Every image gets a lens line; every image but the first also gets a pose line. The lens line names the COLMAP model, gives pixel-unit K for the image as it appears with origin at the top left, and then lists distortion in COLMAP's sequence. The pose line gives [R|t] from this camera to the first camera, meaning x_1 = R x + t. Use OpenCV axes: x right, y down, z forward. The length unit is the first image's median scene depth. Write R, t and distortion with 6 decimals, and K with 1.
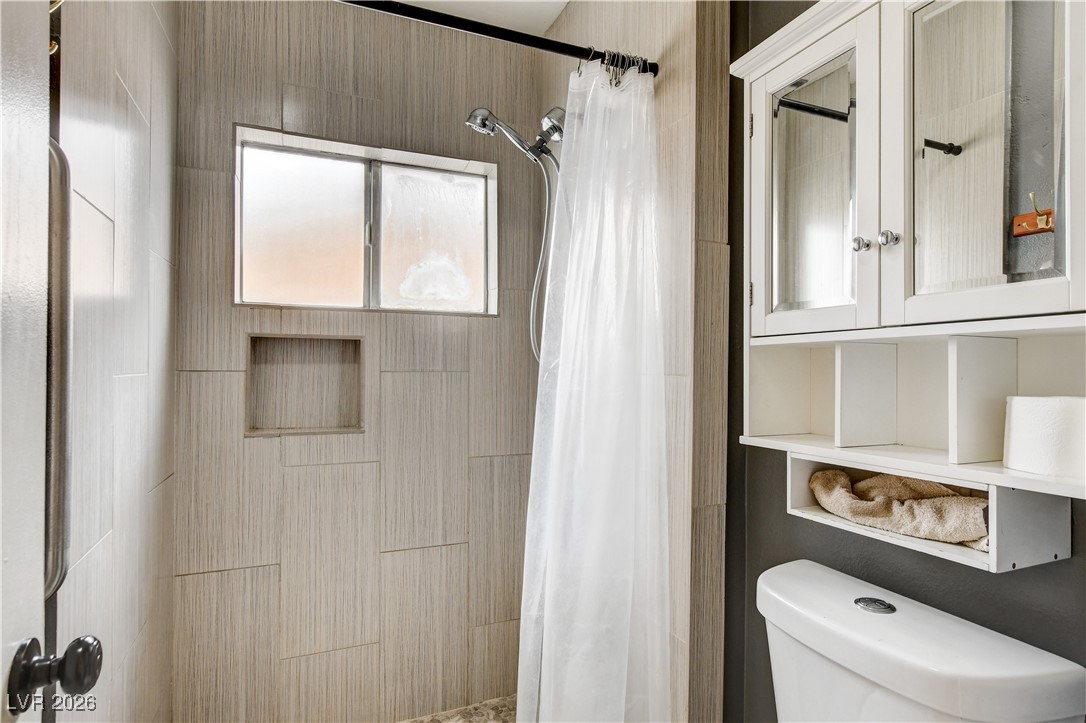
lens RADIAL K [[593.4, 0, 542.8], [0, 593.4, 370.2], [0, 0, 1]] dist [0.000253, 0.001139]
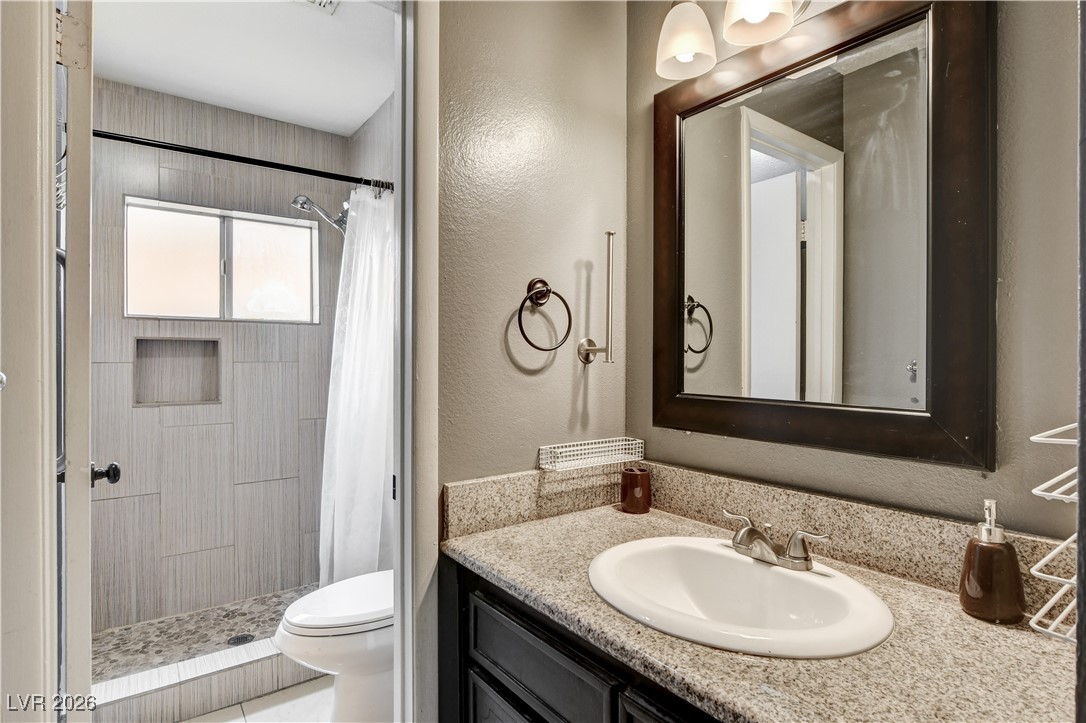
lens RADIAL K [[571.2, 0, 543.0], [0, 571.2, 361.5], [0, 0, 1]] dist [-0.007152, -0.001690]
pose [[0.972651, -0.007585, 0.232147, 0.147840], [0.006835, 0.999968, 0.004038, 0.000037], [-0.232170, -0.002341, 0.972672, -0.560231]]
